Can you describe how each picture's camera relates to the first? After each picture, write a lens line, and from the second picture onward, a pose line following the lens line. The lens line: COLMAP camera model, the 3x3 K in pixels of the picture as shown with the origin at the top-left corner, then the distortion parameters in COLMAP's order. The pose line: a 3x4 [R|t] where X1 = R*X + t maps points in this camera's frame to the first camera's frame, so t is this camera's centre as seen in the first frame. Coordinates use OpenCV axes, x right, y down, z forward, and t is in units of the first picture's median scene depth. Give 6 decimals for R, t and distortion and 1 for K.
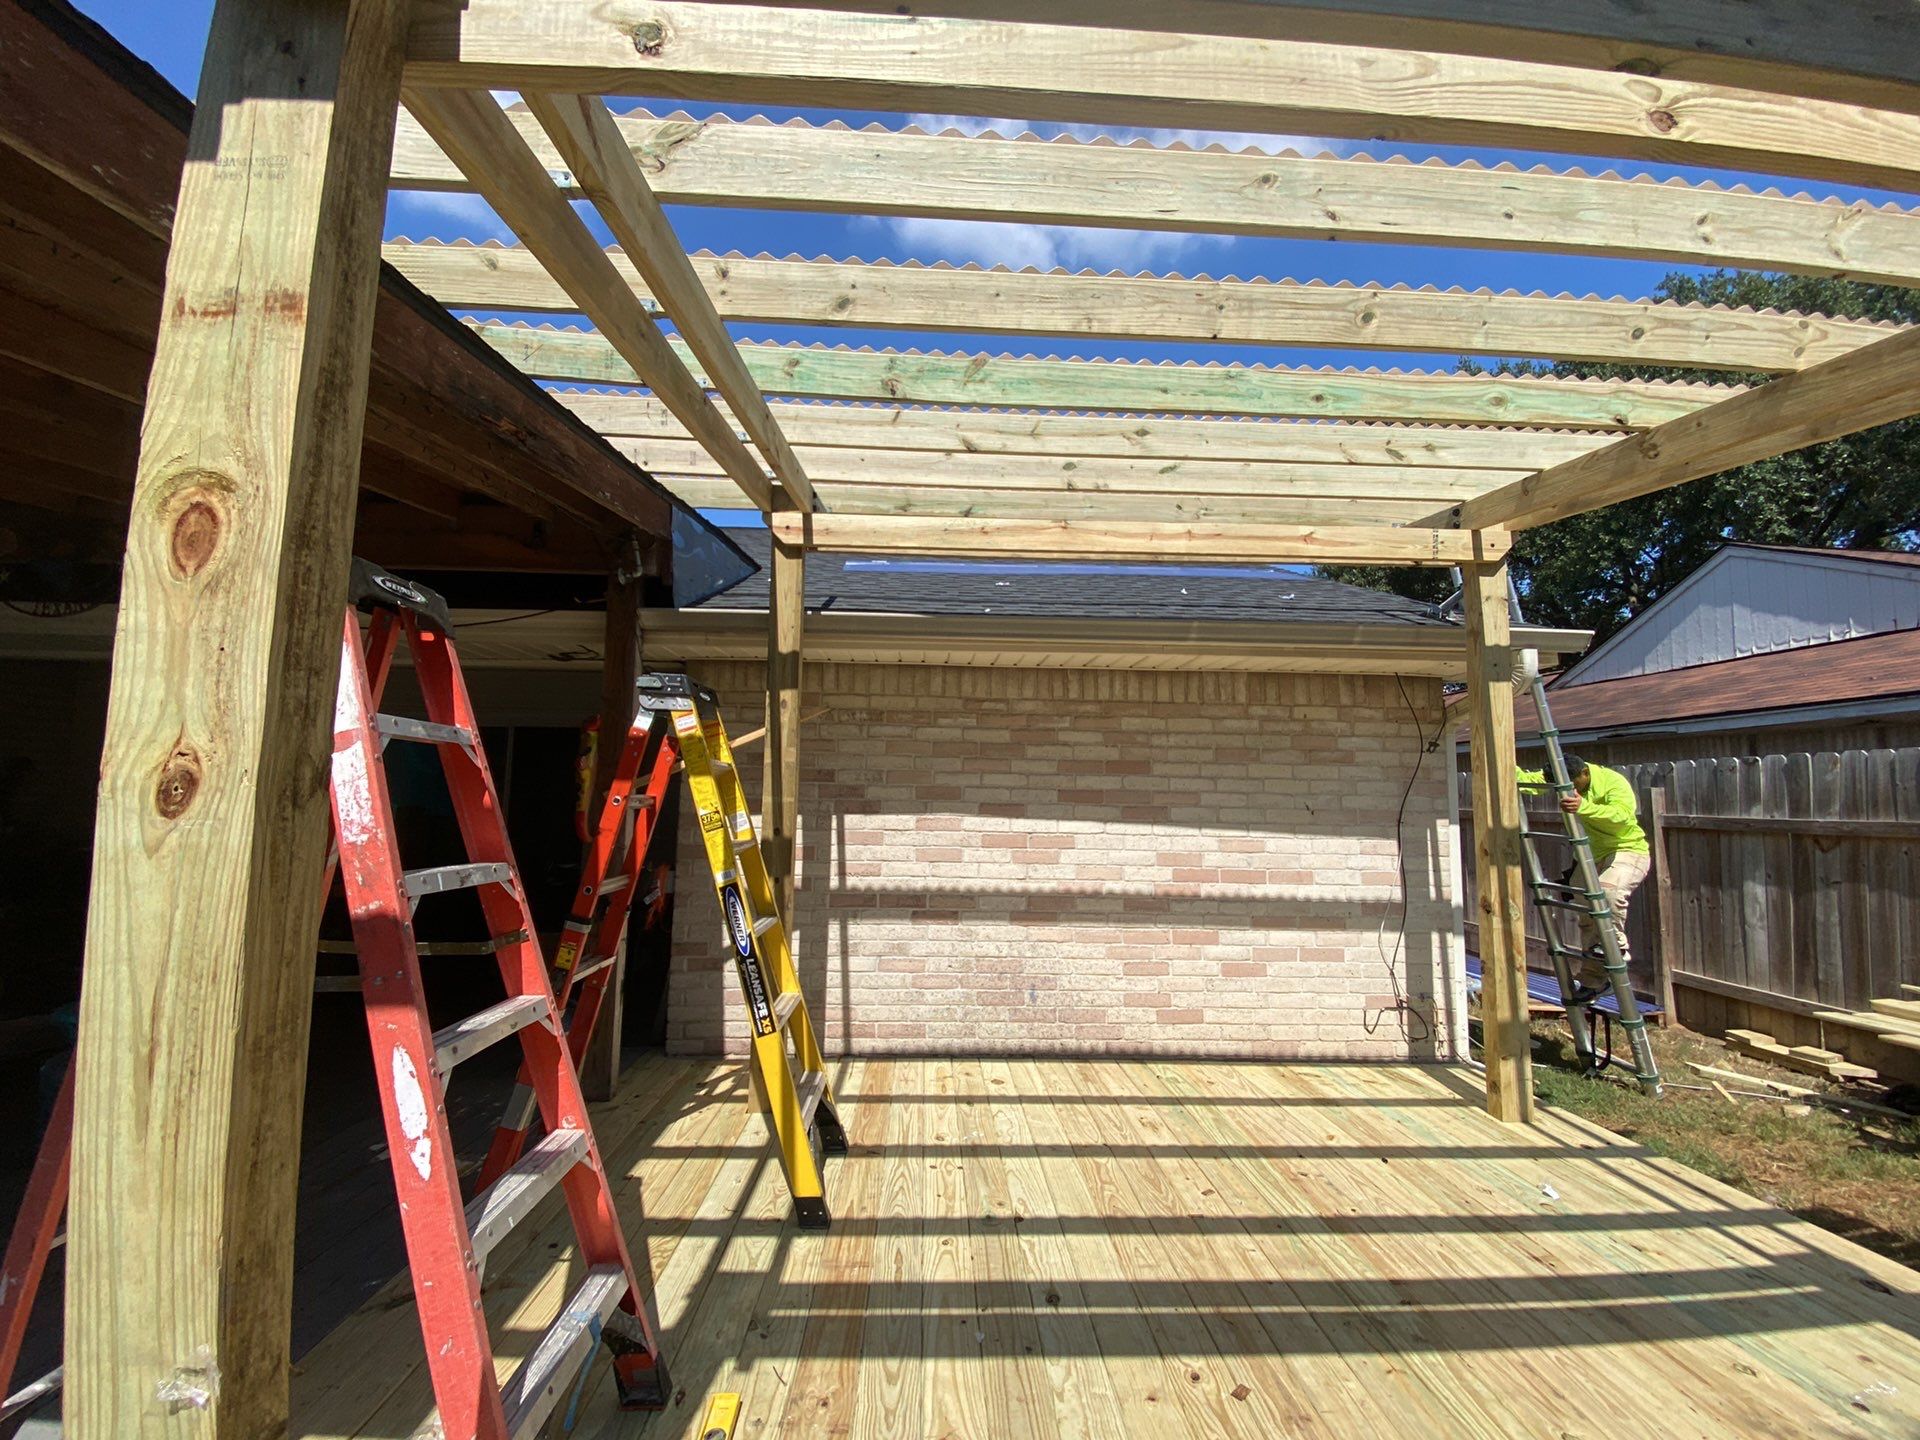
lens RADIAL K [[780.9, 0, 946.0], [0, 780.9, 719.3], [0, 0, 1]] dist [0.018951, -0.017623]
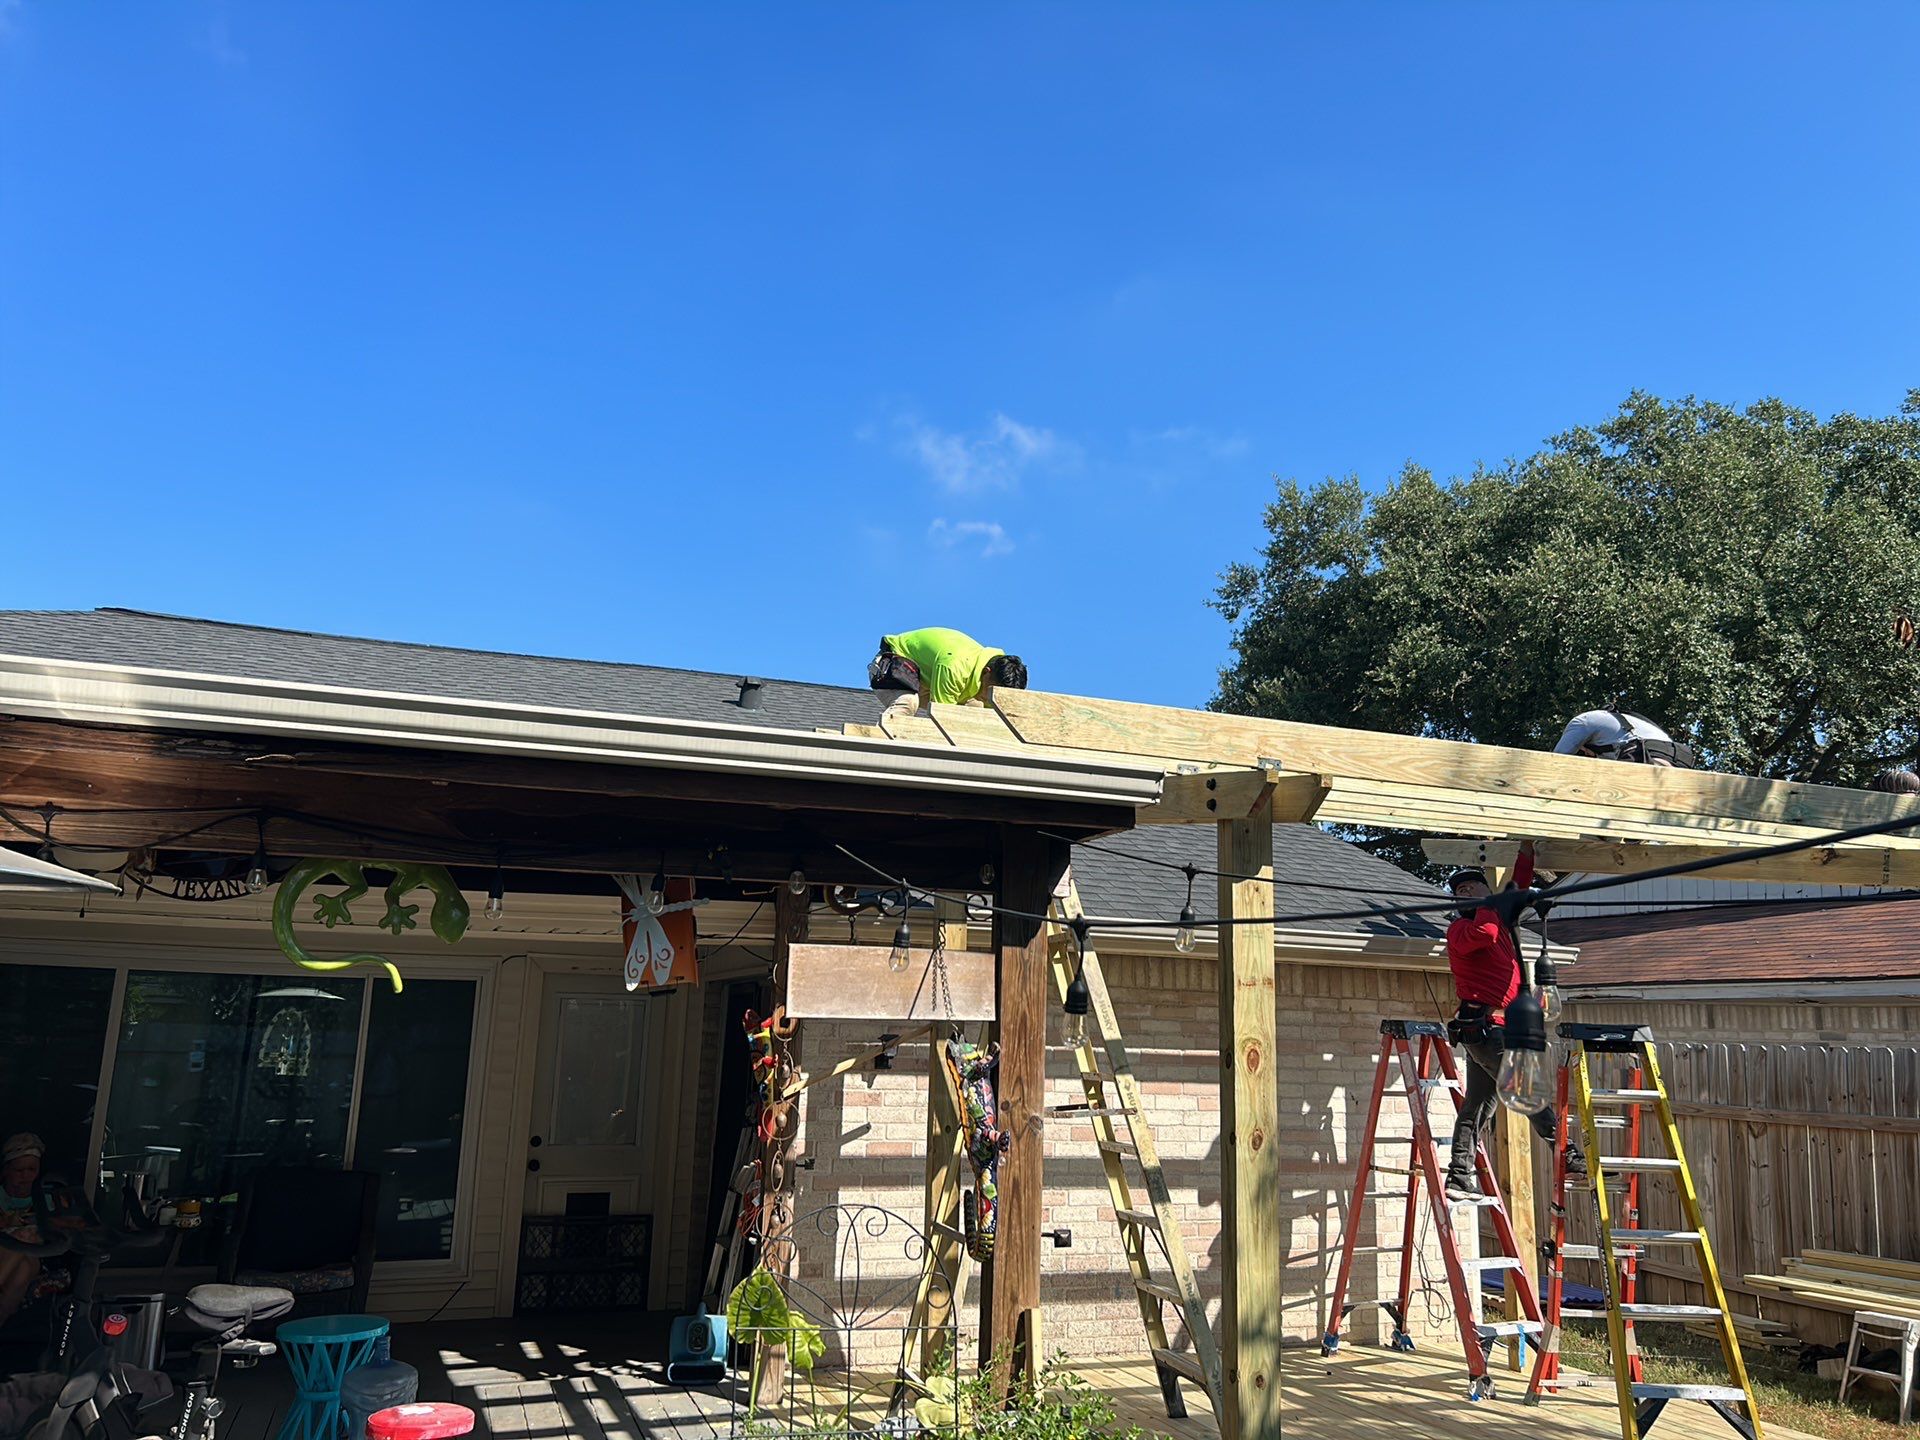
lens RADIAL K [[1464.7, 0, 956.4], [0, 1464.7, 714.2], [0, 0, 1]] dist [0.057673, -0.073608]
pose [[0.949765, 0.074773, 0.303899, -0.707551], [-0.042284, 0.992794, -0.112123, -0.159093], [-0.310093, 0.093640, 0.946083, -0.782863]]
